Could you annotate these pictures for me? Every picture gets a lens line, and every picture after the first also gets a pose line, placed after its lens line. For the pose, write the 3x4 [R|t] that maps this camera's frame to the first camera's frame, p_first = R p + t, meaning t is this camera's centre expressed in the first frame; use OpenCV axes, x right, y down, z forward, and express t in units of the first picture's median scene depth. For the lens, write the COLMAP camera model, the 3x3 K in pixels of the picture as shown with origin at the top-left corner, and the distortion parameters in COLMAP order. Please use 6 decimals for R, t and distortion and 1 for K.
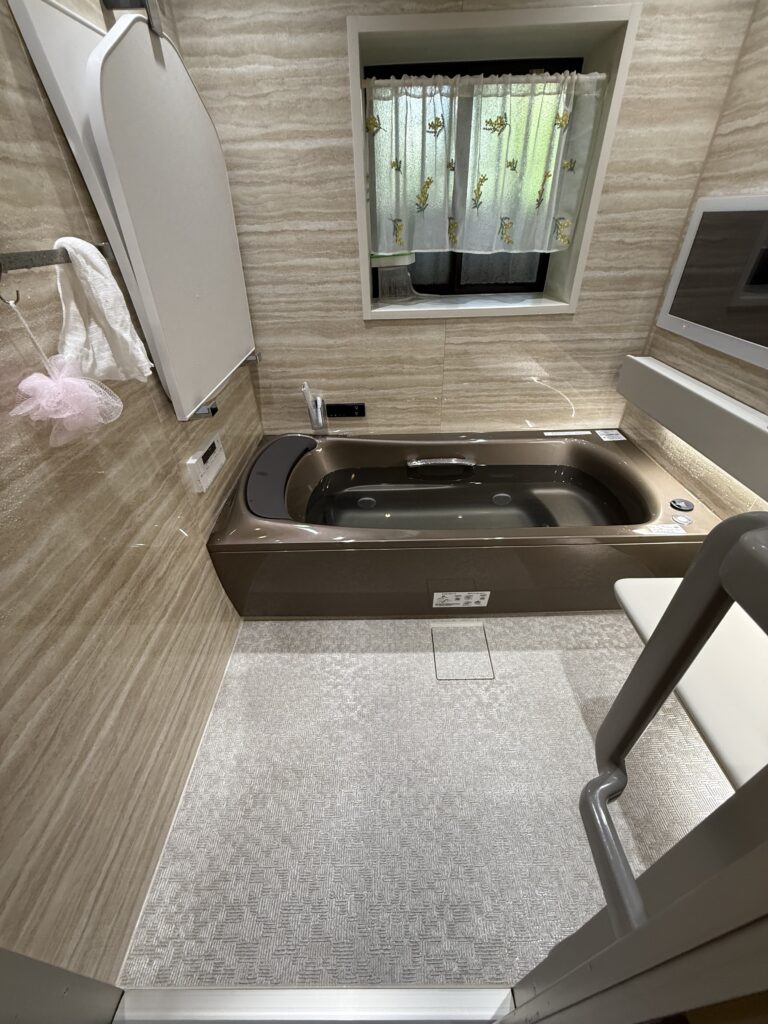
lens RADIAL K [[409.5, 0, 382.0], [0, 409.5, 511.3], [0, 0, 1]] dist [0.000443, -0.000478]
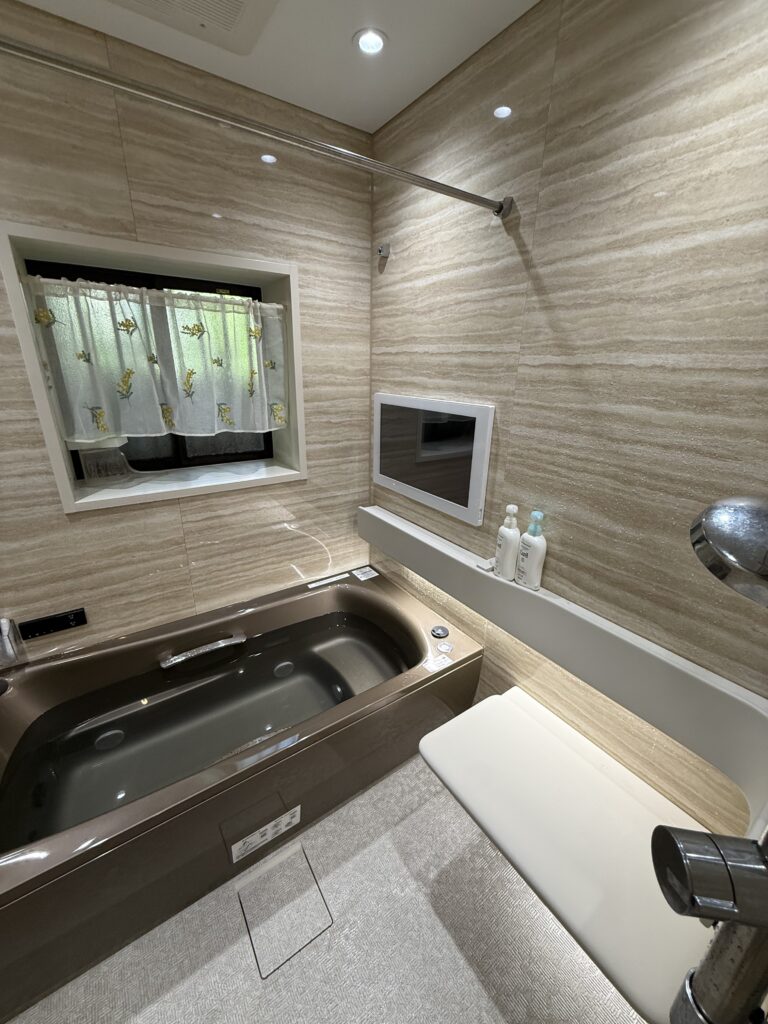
lens RADIAL K [[409.5, 0, 383.4], [0, 409.5, 511.7], [0, 0, 1]] dist [0.000443, -0.000478]
pose [[0.824083, -0.144355, 0.547767, 0.031407], [0.292315, 0.936659, -0.192929, -0.141595], [-0.485221, 0.319110, 0.814082, 0.047260]]
